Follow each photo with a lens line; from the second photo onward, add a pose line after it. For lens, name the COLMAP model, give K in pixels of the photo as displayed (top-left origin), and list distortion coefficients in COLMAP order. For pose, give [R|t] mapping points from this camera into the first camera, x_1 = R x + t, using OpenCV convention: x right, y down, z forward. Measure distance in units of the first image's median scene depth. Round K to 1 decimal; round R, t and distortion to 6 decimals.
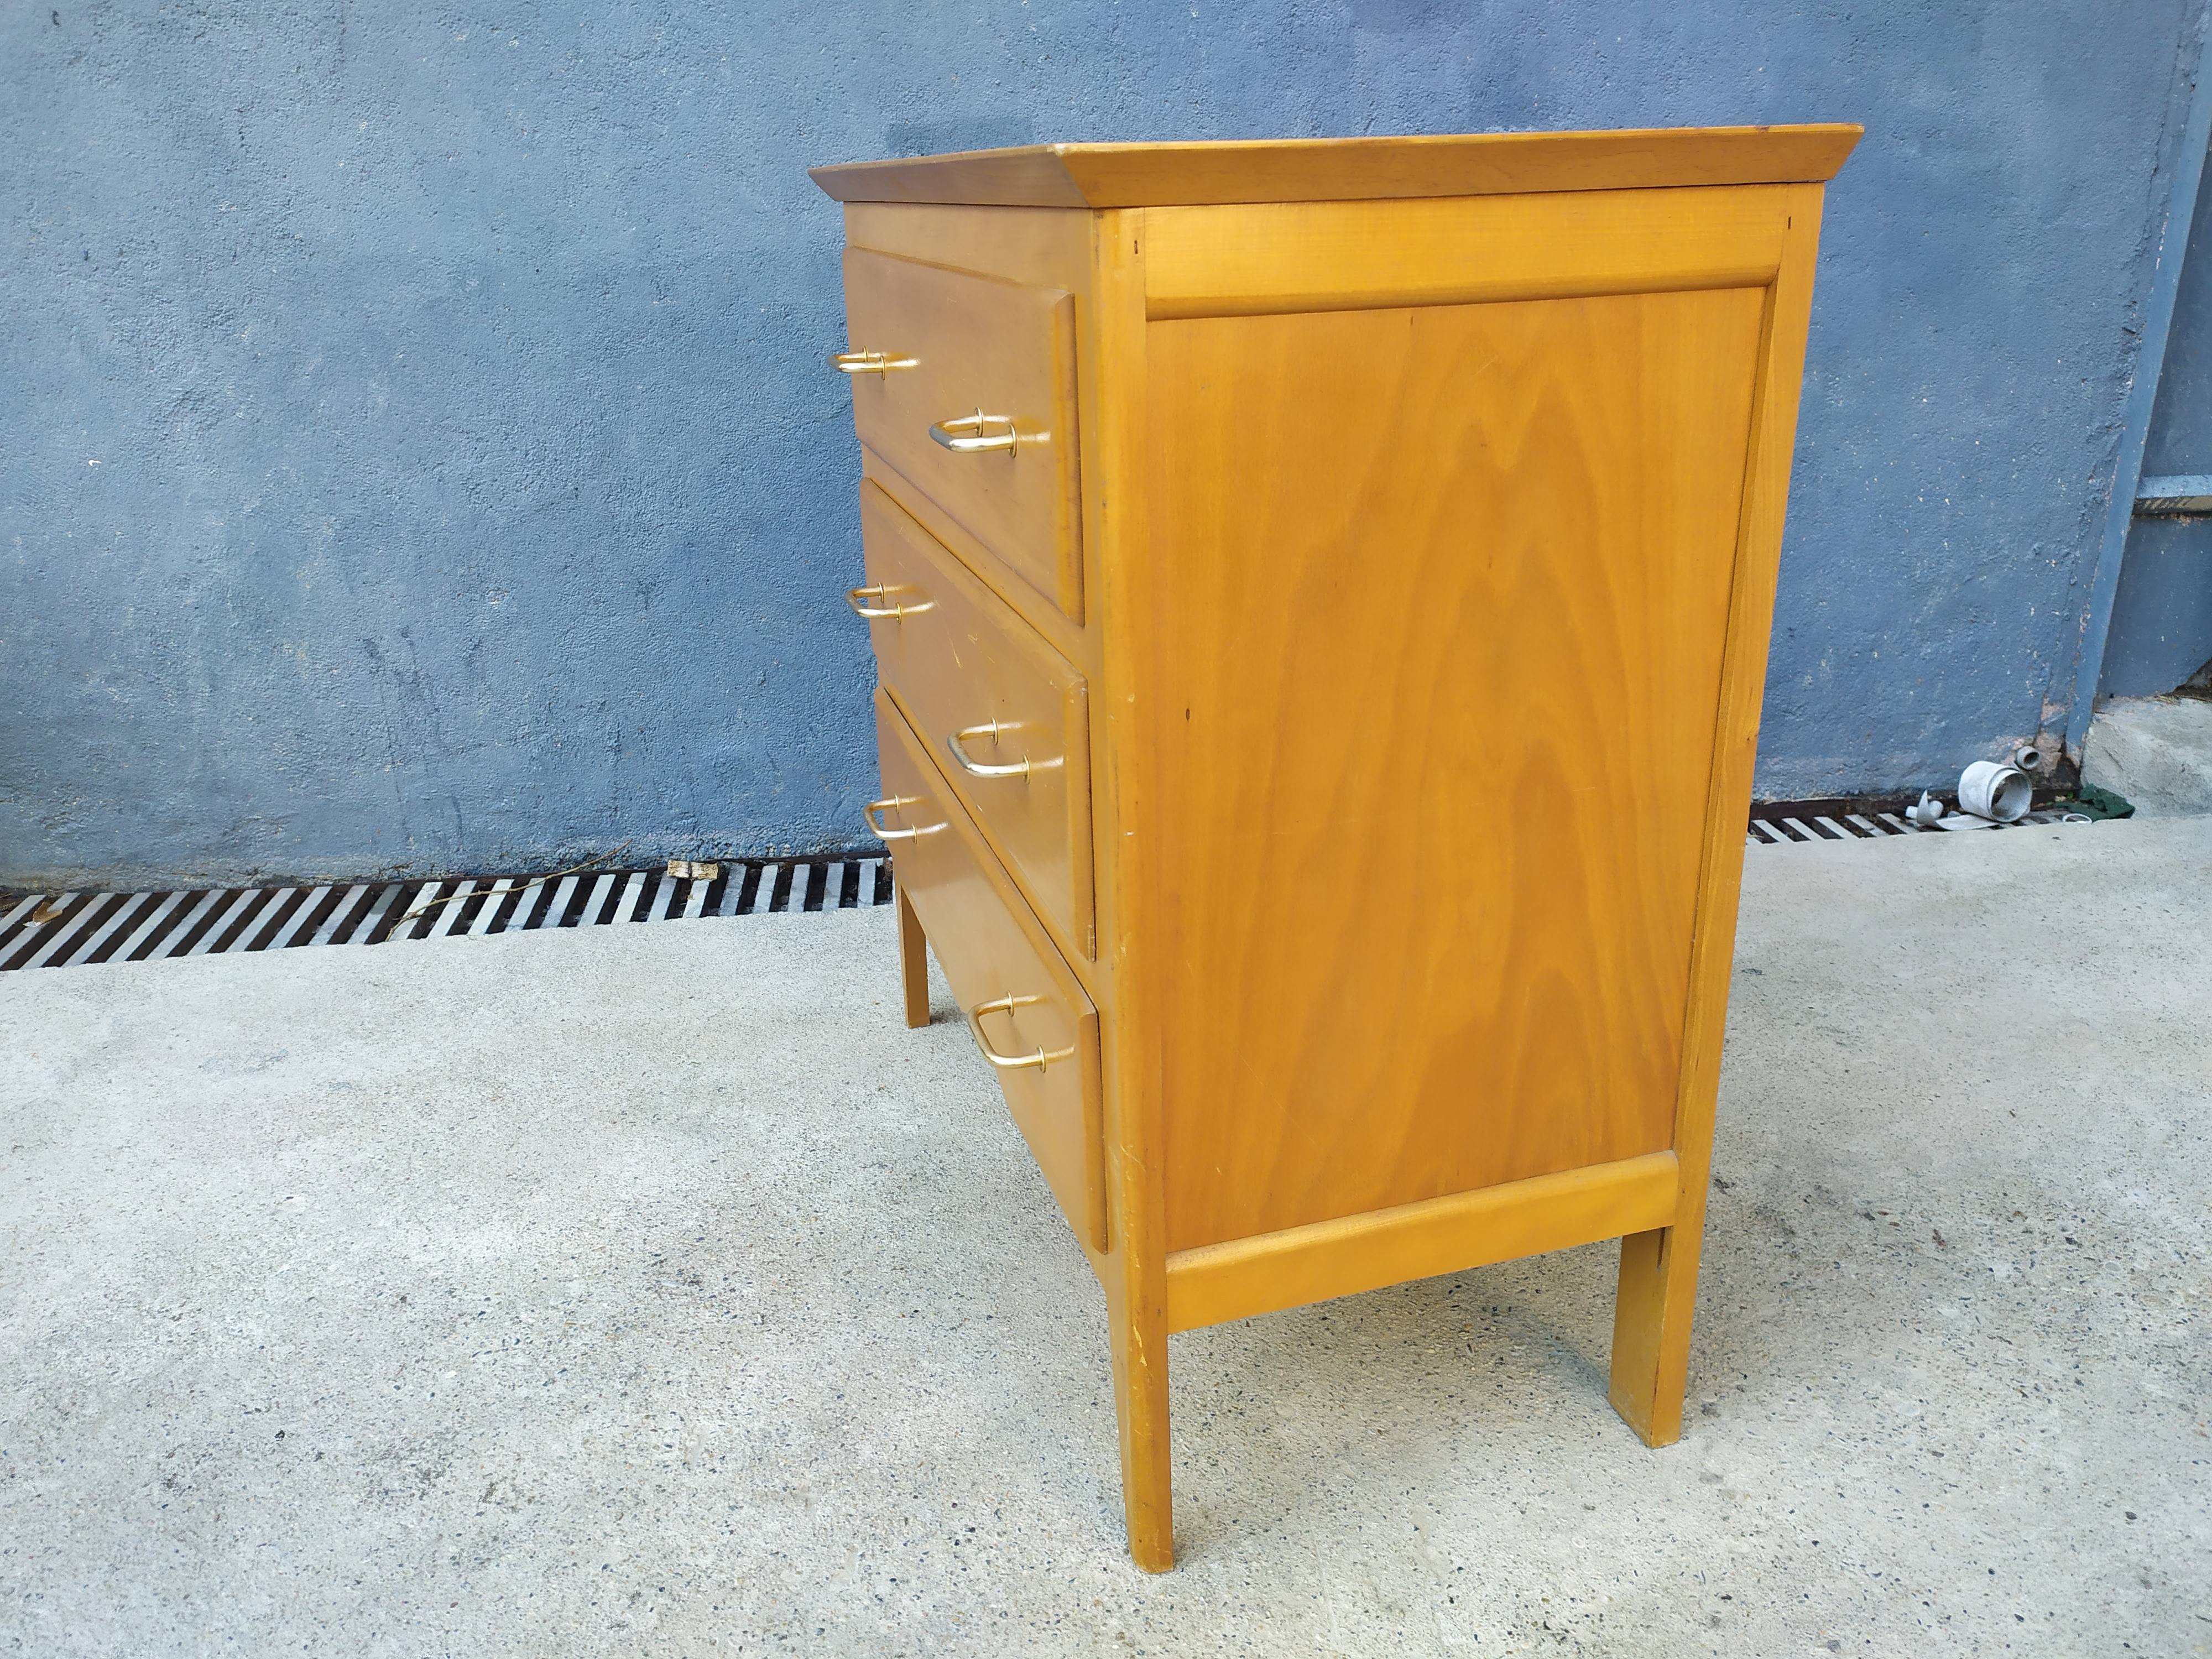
lens RADIAL K [[1666.1, 0, 1119.8], [0, 1666.1, 819.2], [0, 0, 1]] dist [0.040492, -0.050043]
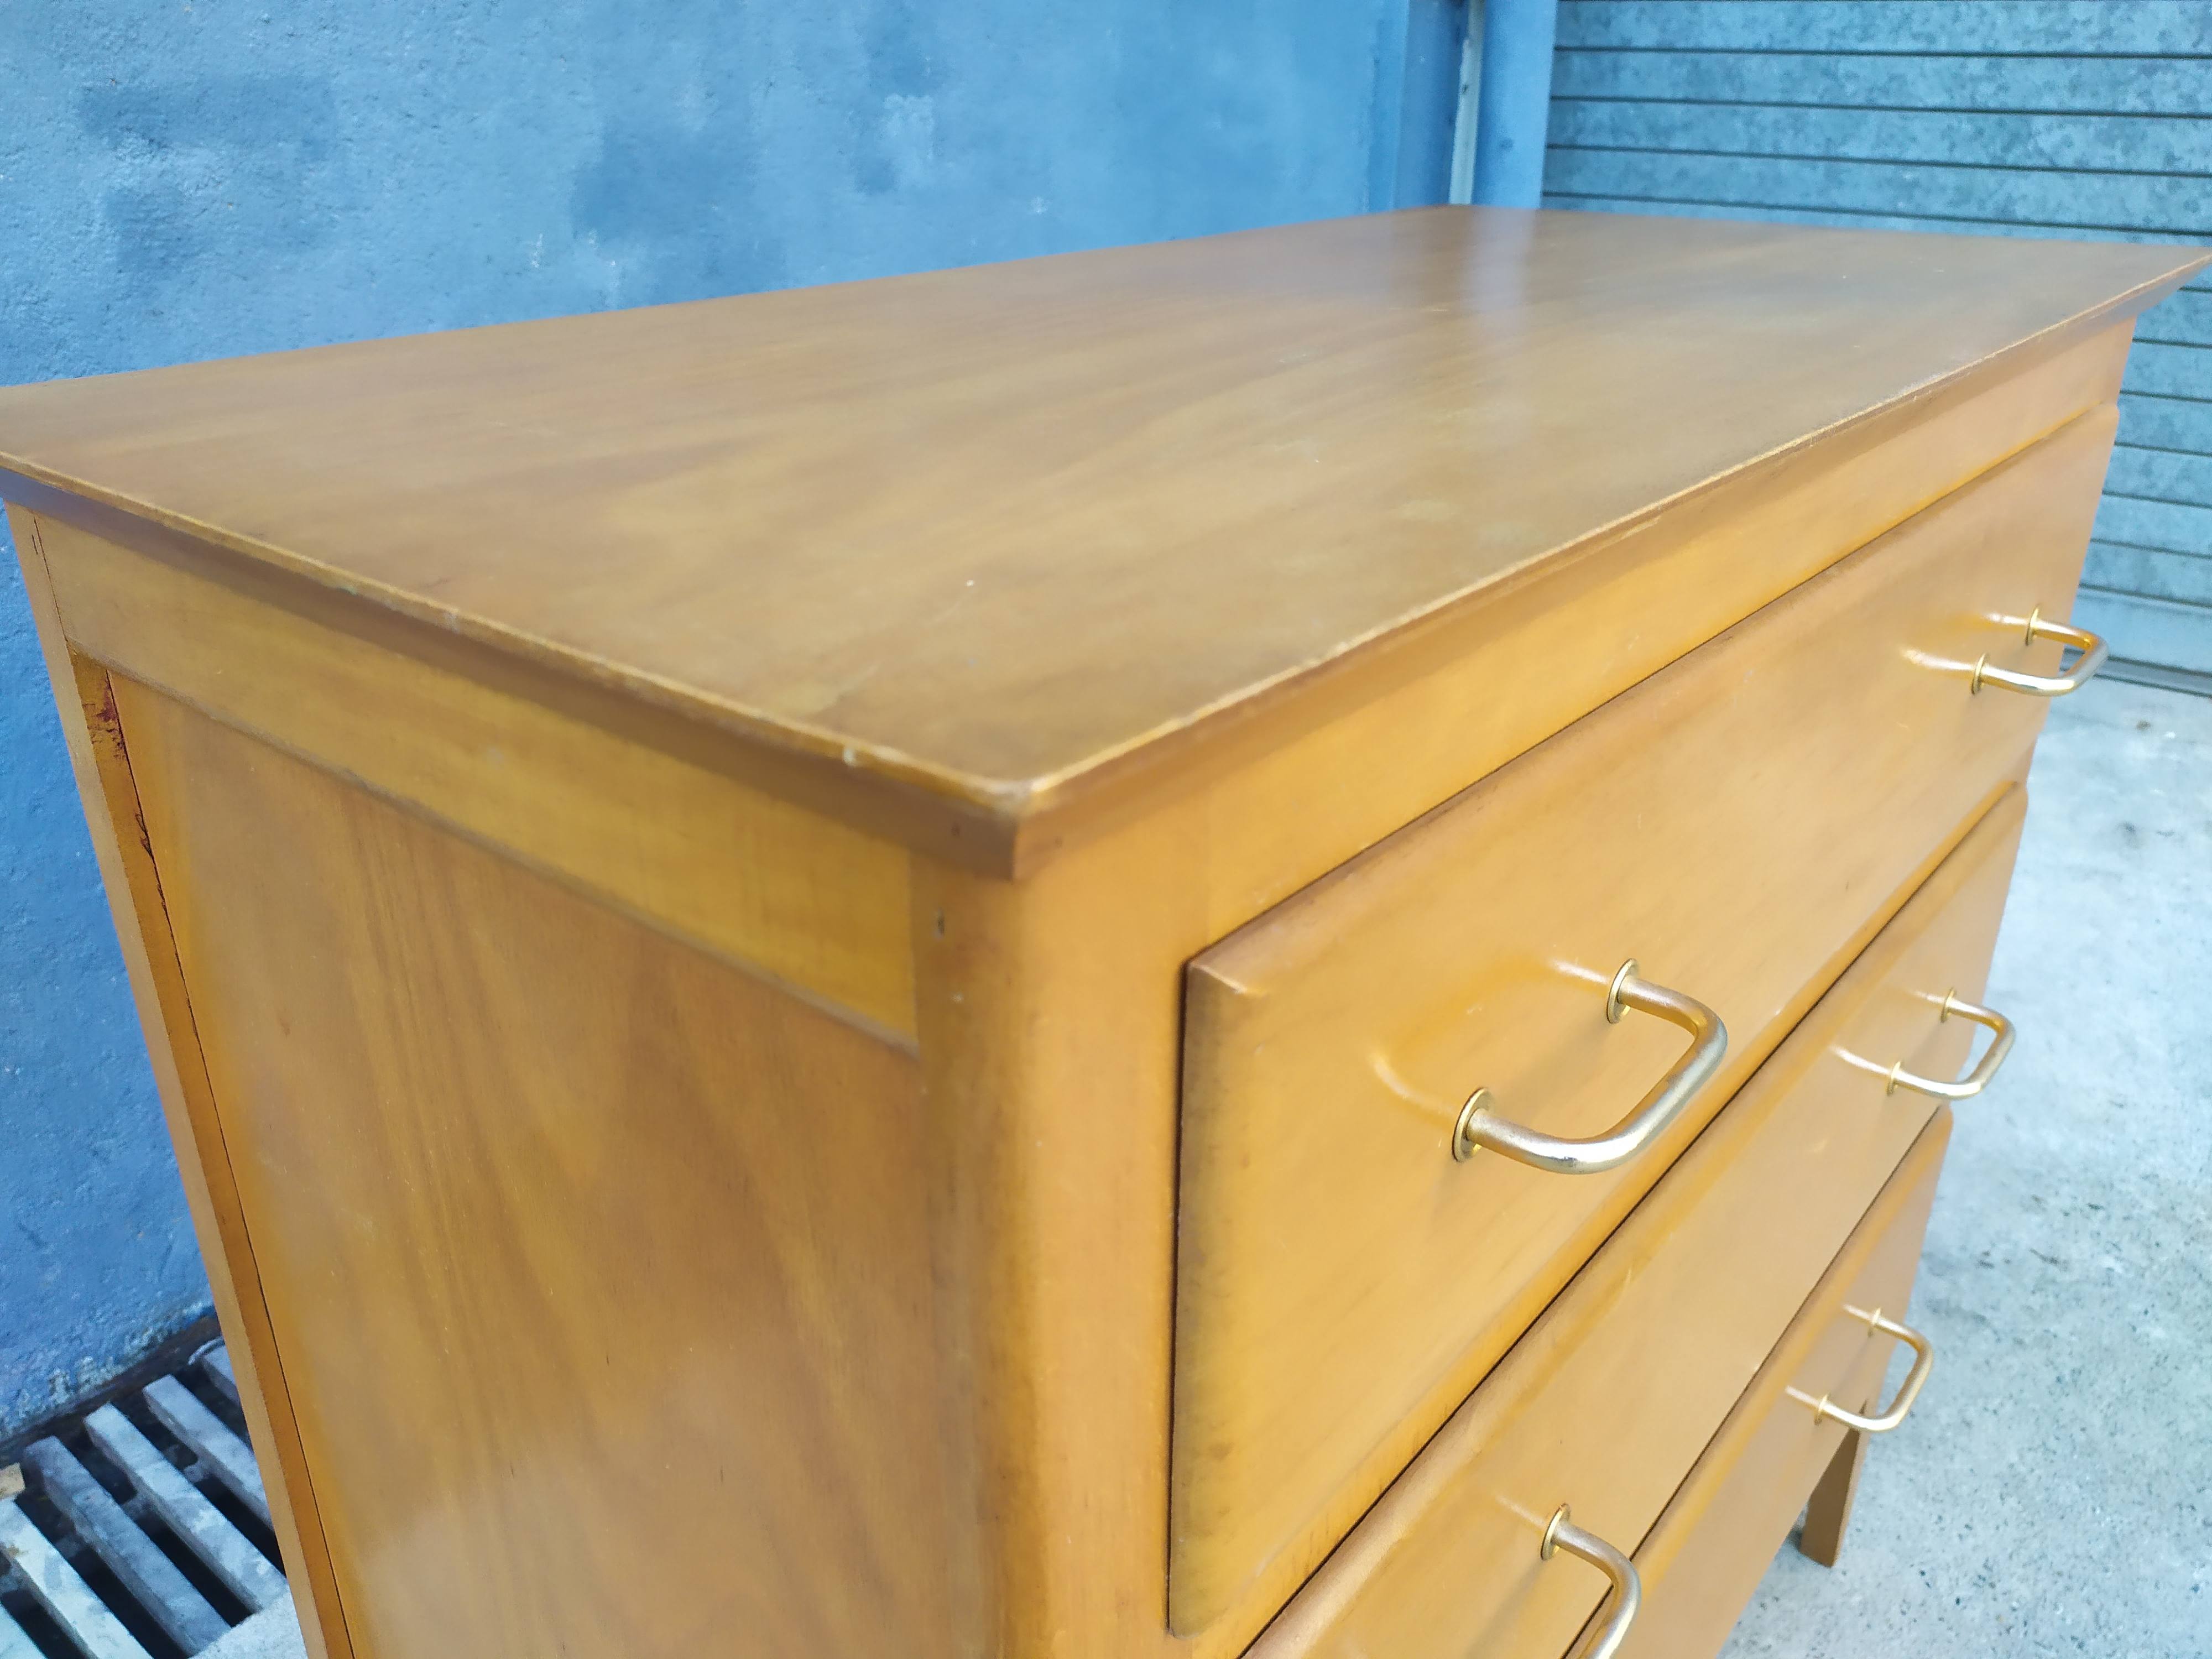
lens RADIAL K [[1736.0, 0, 1098.4], [0, 1736.0, 795.5], [0, 0, 1]] dist [0.014842, -0.014776]
pose [[0.702540, -0.261049, 0.662036, -0.524607], [0.238657, 0.962842, 0.126402, -0.282085], [-0.670433, 0.069196, 0.738736, 0.568833]]
